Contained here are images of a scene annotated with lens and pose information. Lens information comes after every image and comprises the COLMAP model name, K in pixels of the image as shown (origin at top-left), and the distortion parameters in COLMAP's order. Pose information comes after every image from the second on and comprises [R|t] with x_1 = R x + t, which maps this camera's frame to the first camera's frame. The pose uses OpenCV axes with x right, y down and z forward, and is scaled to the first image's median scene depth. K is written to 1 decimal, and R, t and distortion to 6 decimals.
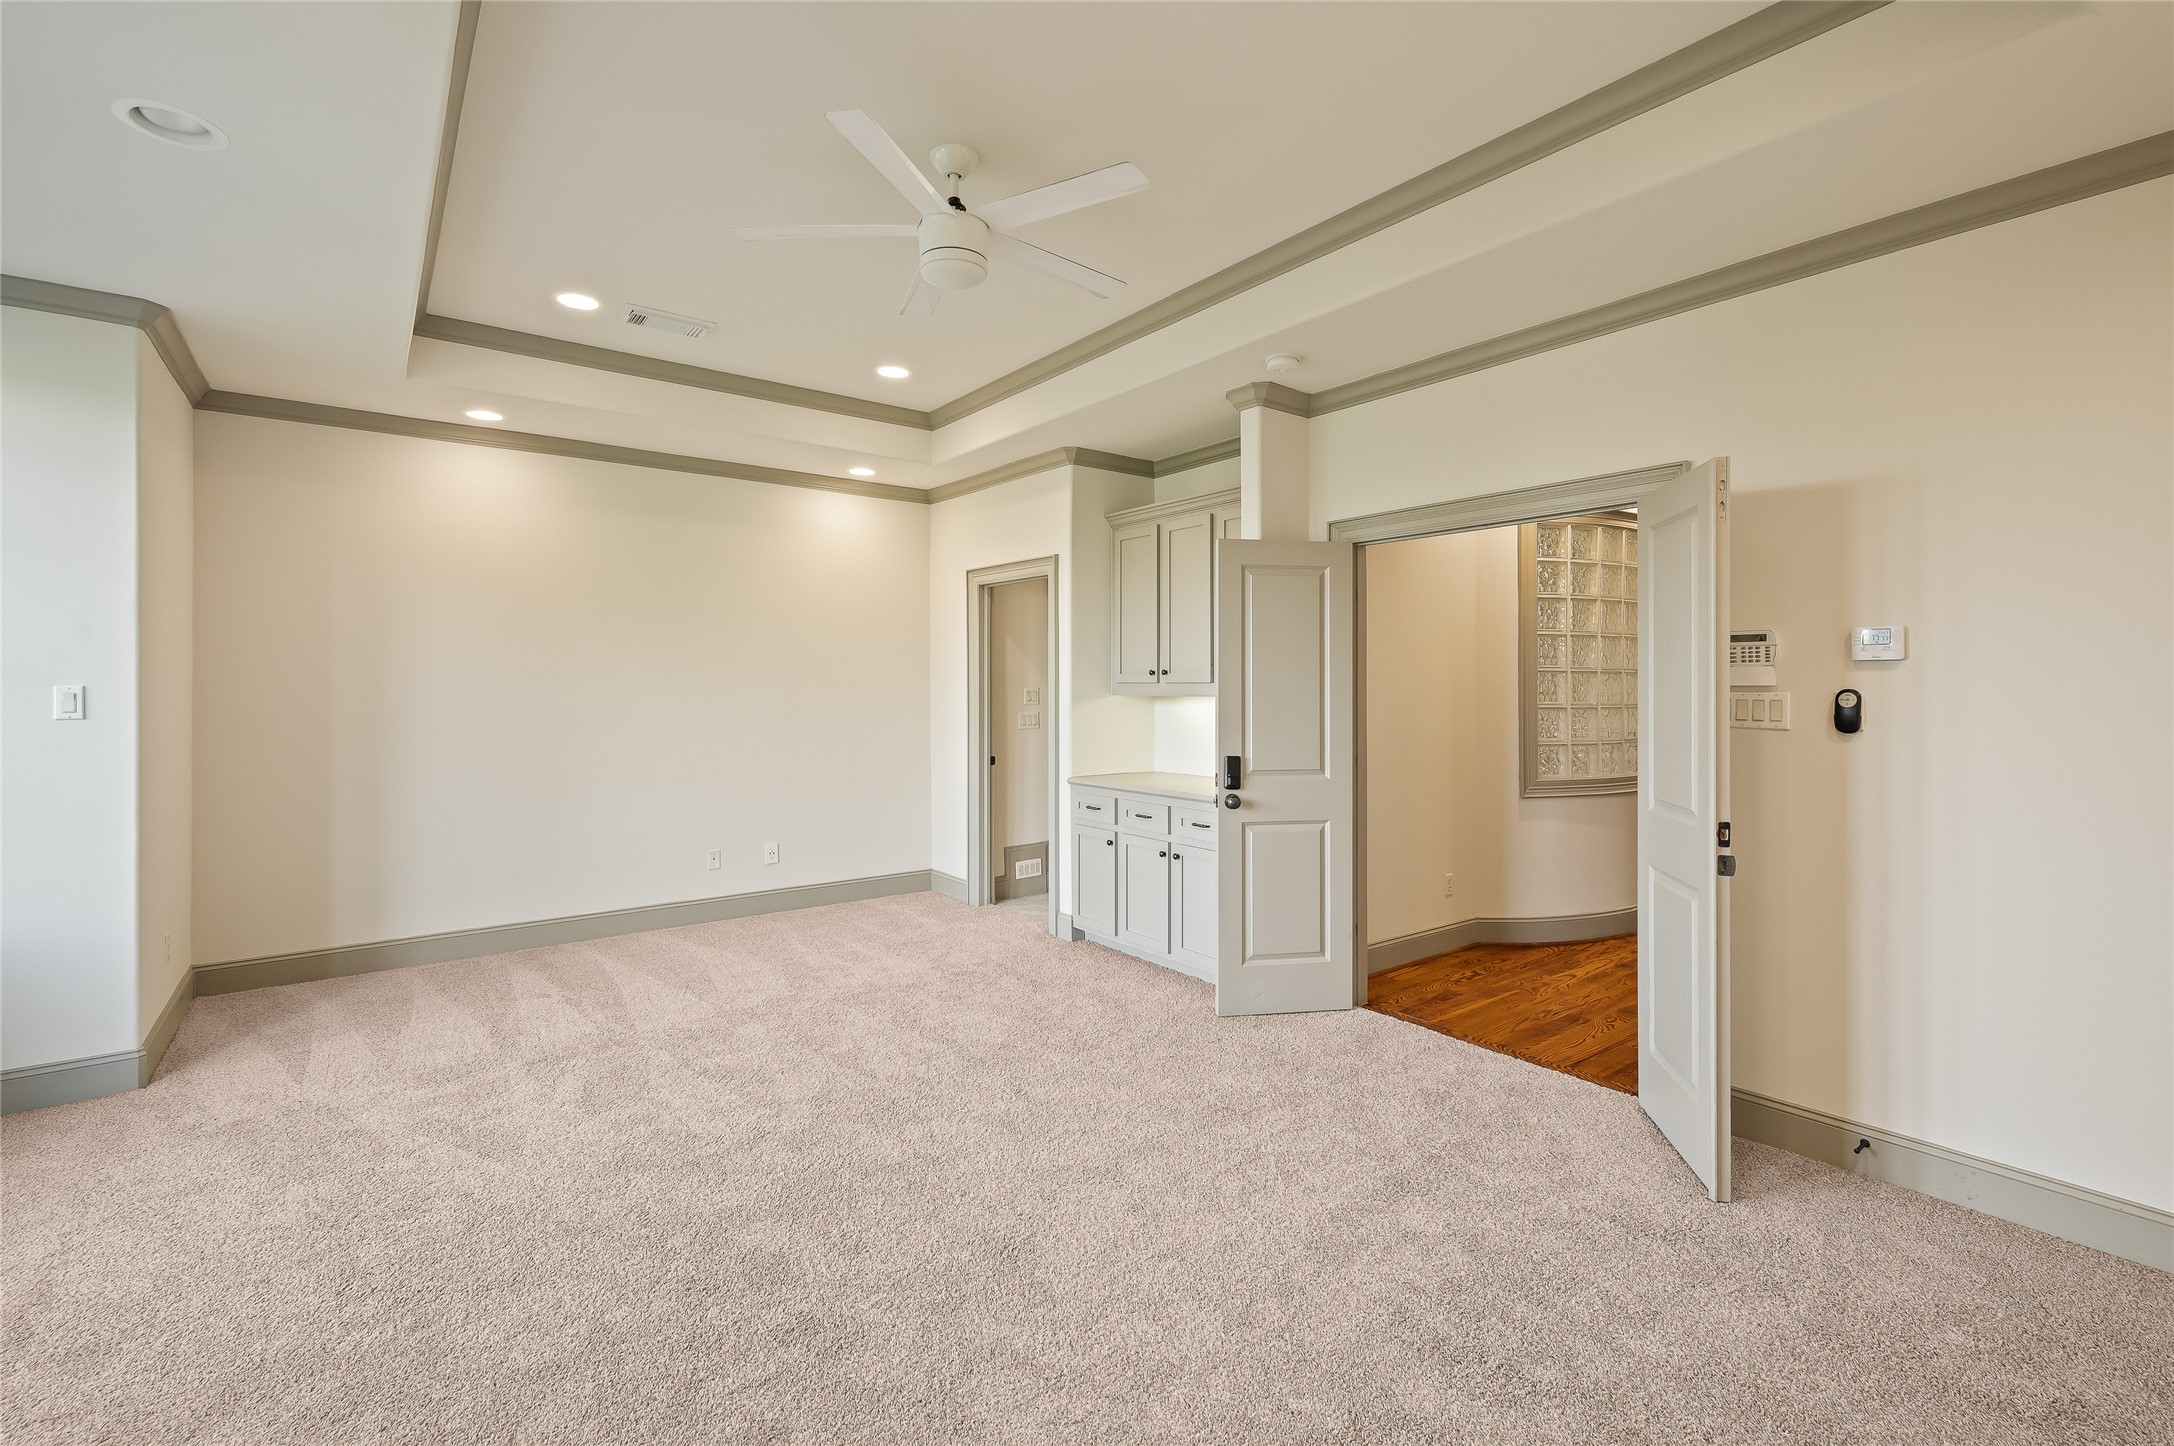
lens RADIAL K [[943.5, 0, 1084.9], [0, 943.5, 706.8], [0, 0, 1]] dist [-0.011757, -0.000404]
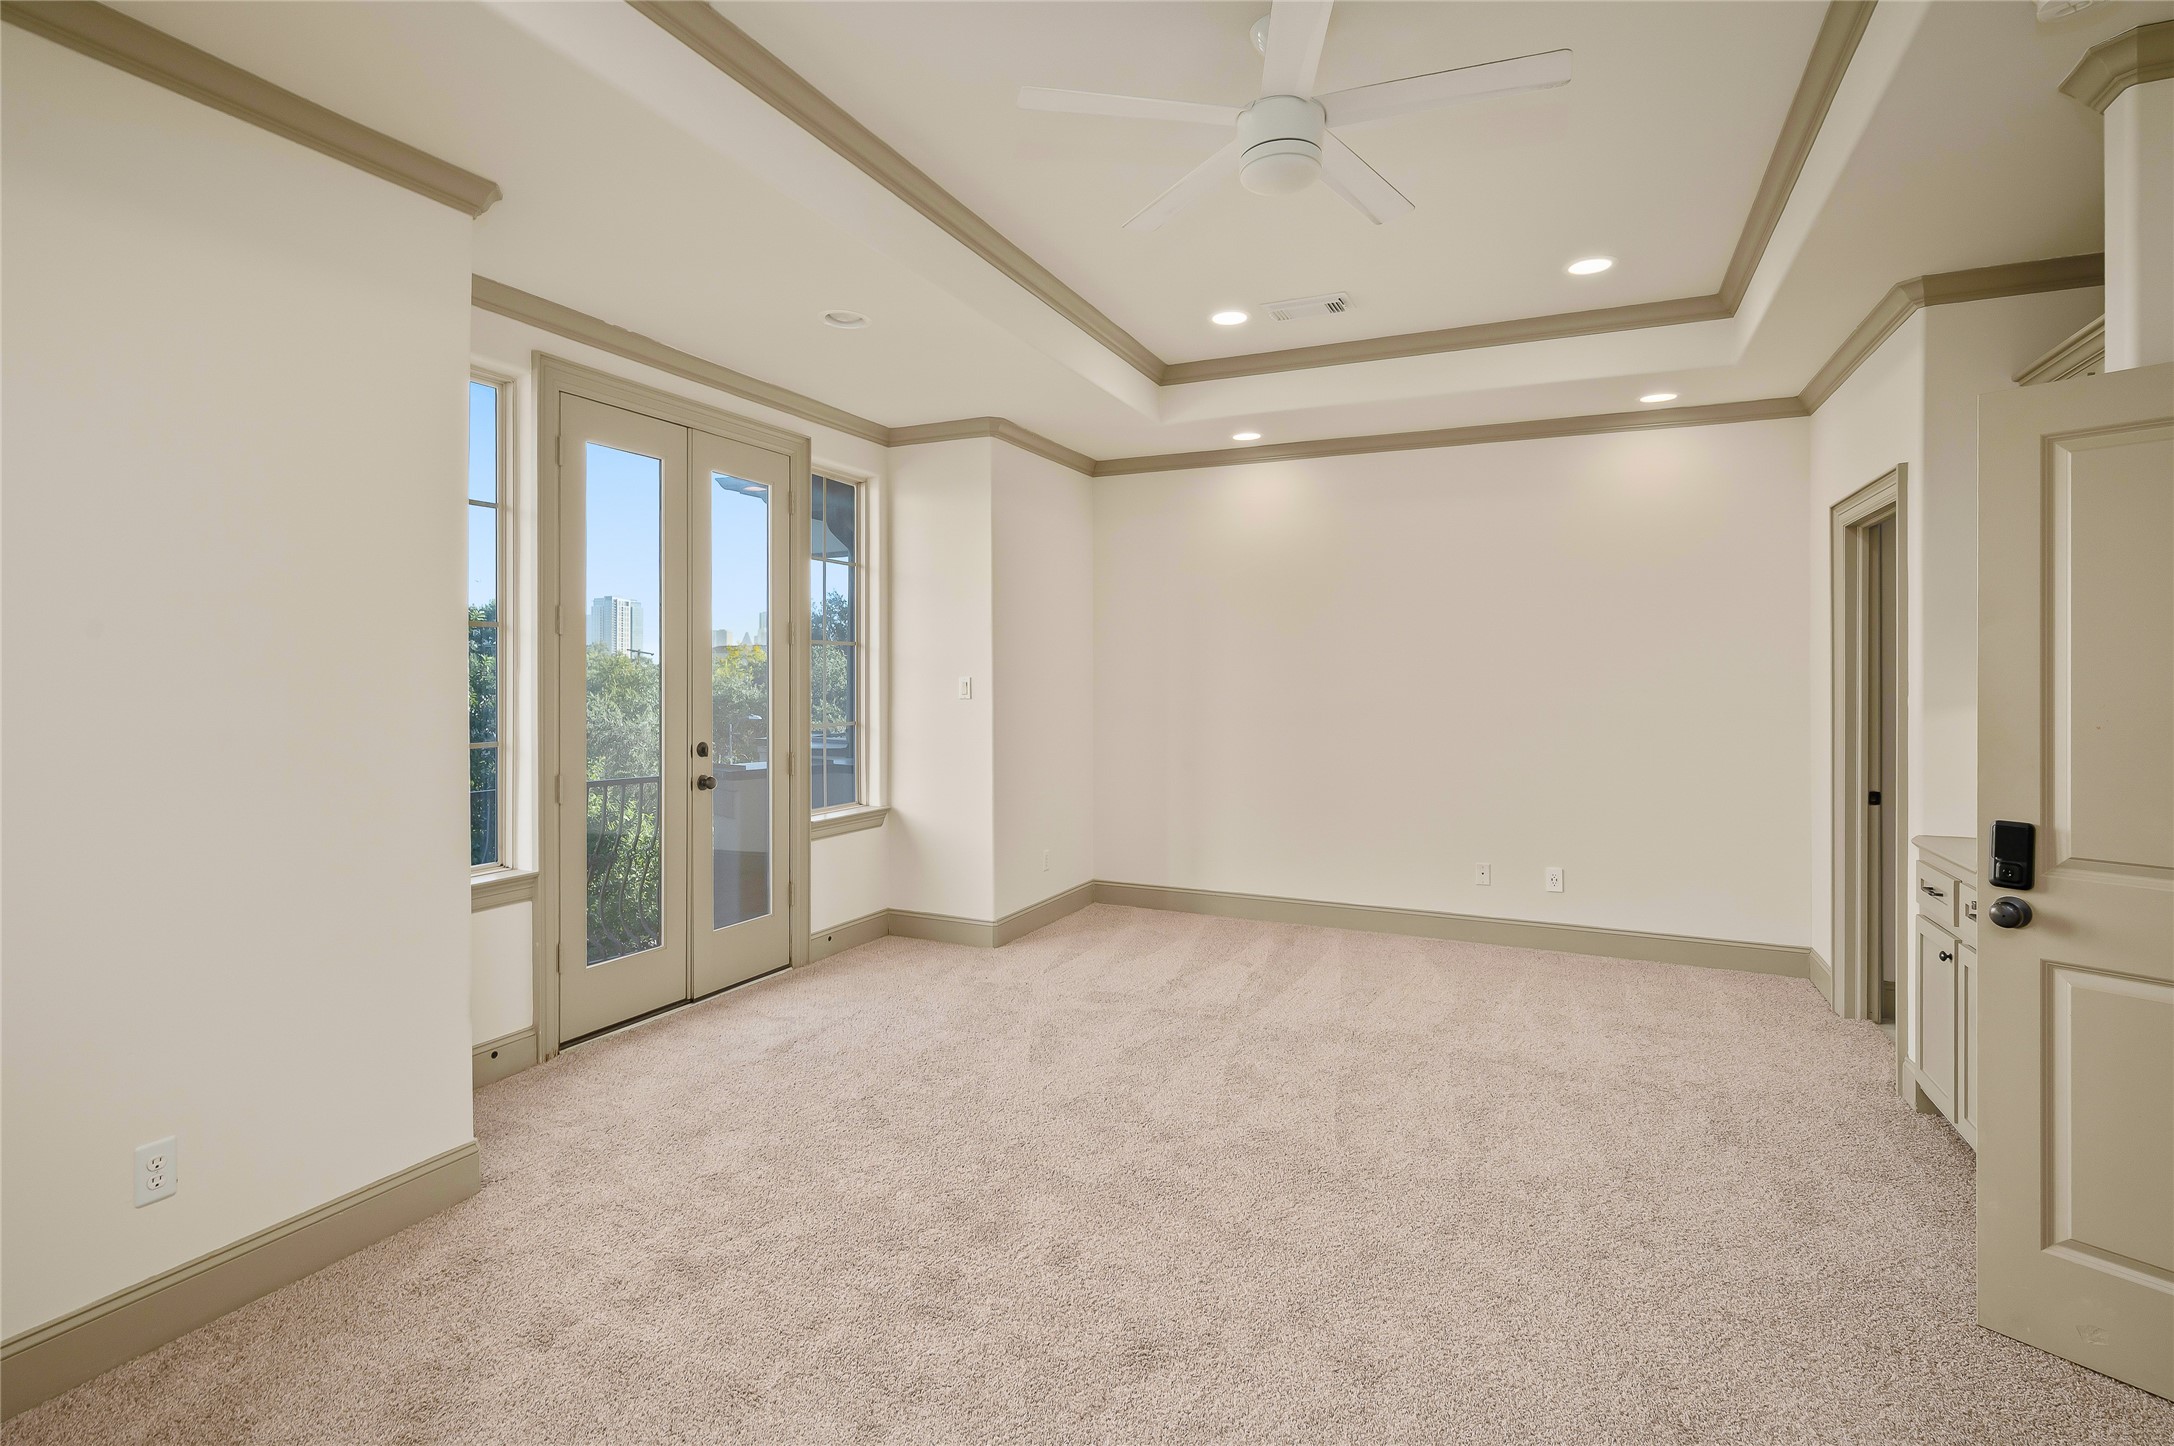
lens RADIAL K [[1020.9, 0, 1083.3], [0, 1020.9, 702.1], [0, 0, 1]] dist [-0.011235, -0.000360]
pose [[0.455490, 0.023167, -0.889939, 0.405649], [-0.023210, 0.999631, 0.014143, -0.007405], [0.889938, 0.014214, 0.455859, 0.312742]]
